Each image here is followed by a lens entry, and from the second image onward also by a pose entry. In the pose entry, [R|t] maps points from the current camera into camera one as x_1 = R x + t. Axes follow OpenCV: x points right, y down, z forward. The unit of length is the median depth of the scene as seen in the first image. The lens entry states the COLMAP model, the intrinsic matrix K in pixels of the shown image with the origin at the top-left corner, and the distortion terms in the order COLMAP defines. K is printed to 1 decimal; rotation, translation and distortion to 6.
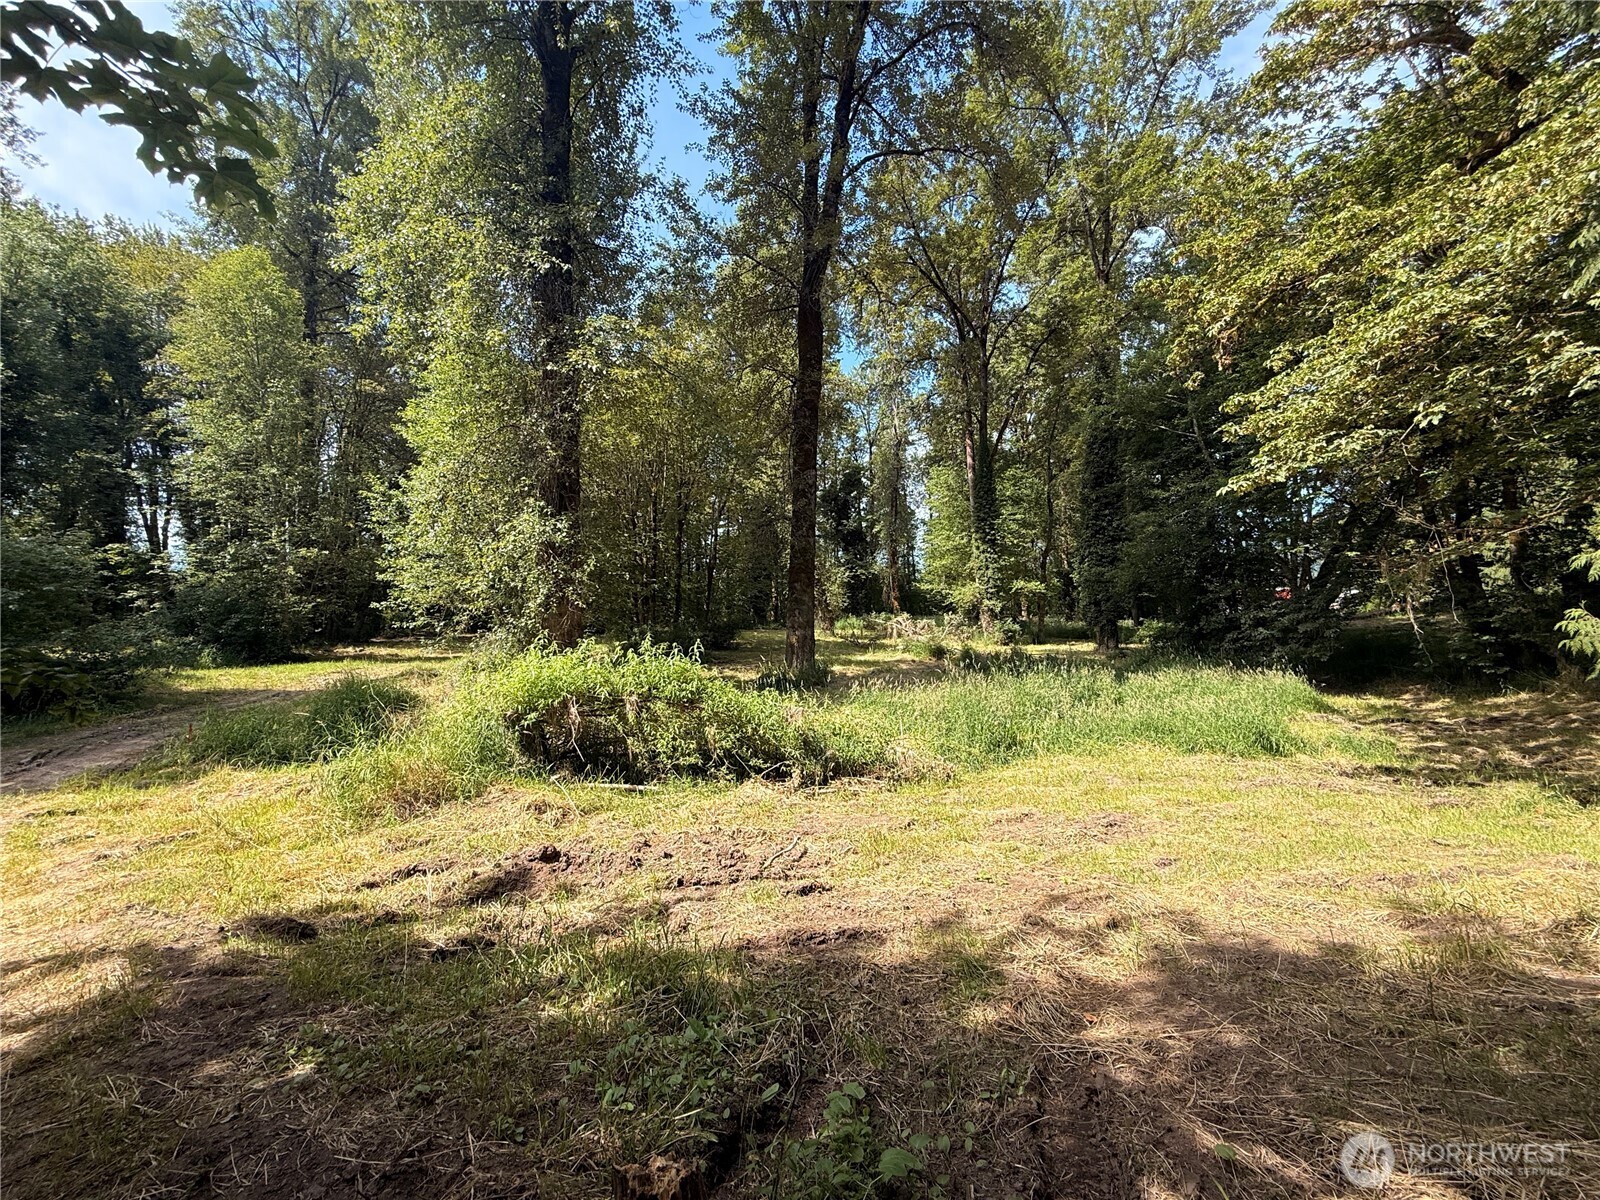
lens RADIAL K [[635.2, 0, 800.0], [0, 635.2, 599.7], [0, 0, 1]] dist [0.002939, 0.000147]
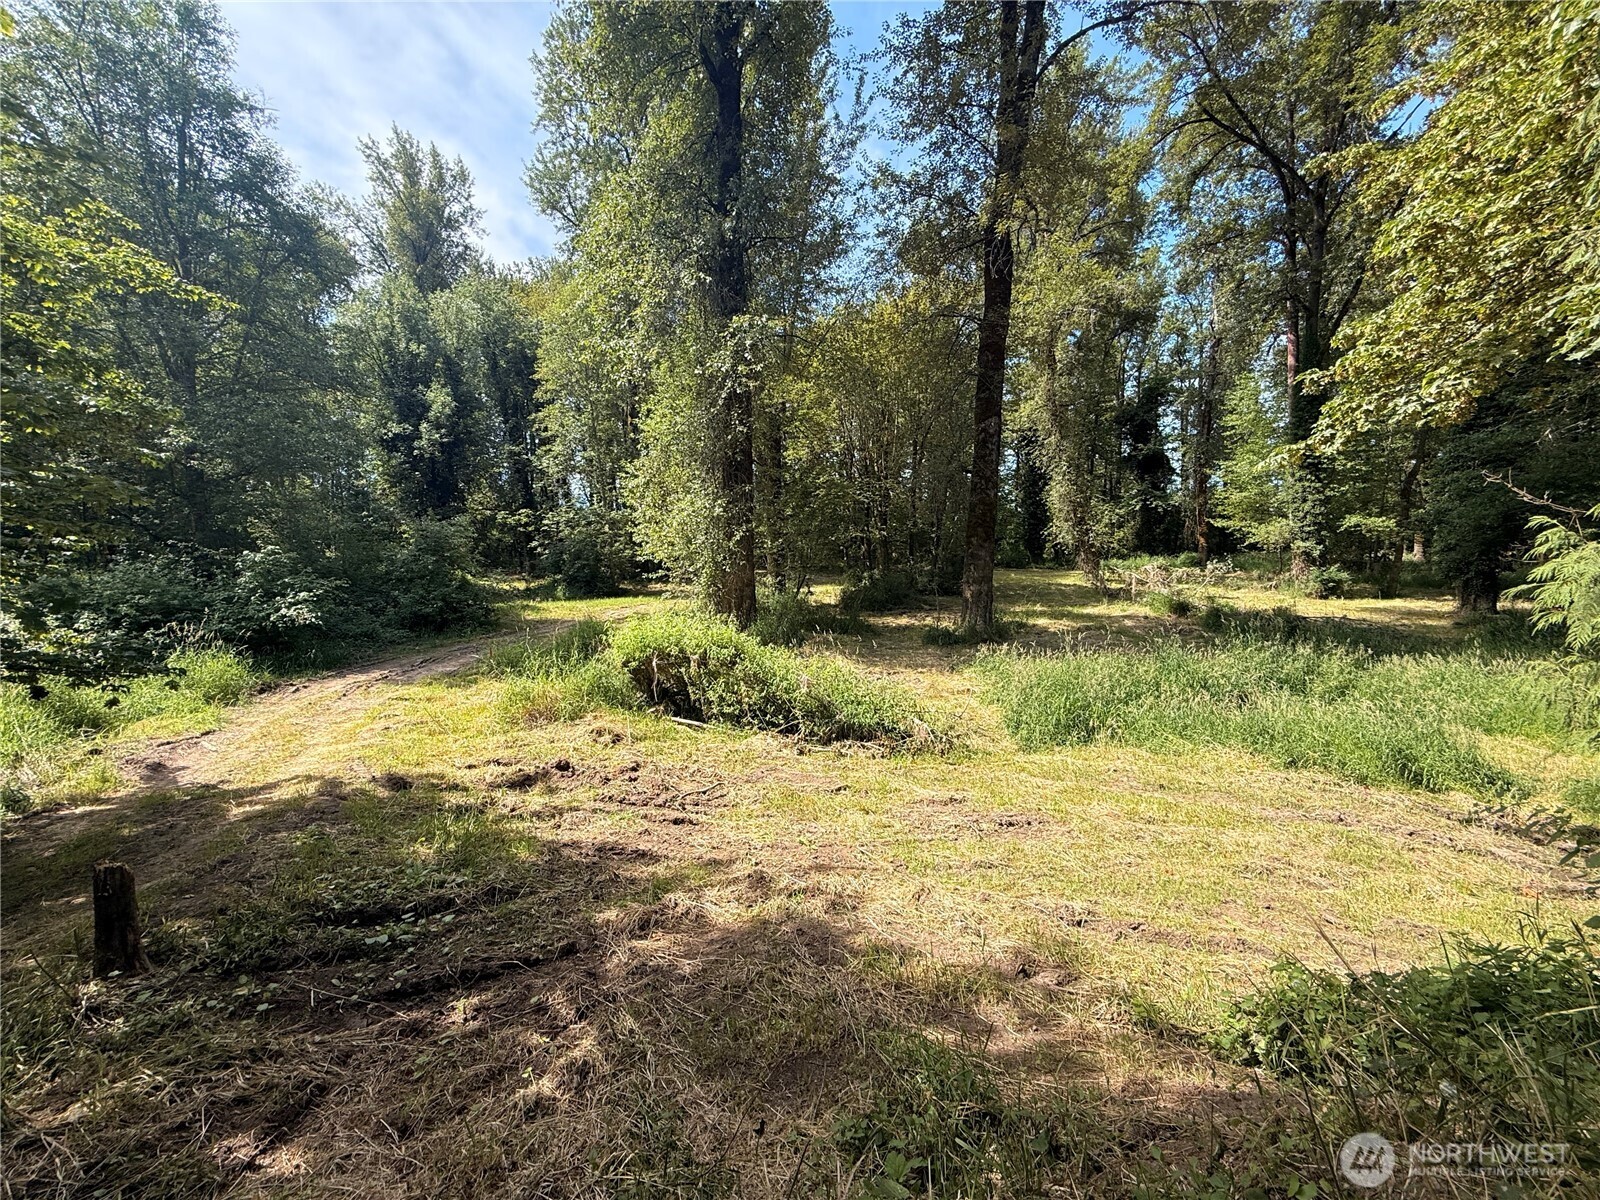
lens RADIAL K [[635.2, 0, 799.0], [0, 635.2, 602.6], [0, 0, 1]] dist [0.002939, 0.000147]
pose [[0.886466, 0.038836, -0.461162, 0.323277], [0.013827, 0.993805, 0.110270, -0.057946], [0.462588, -0.104127, 0.880438, -0.009574]]
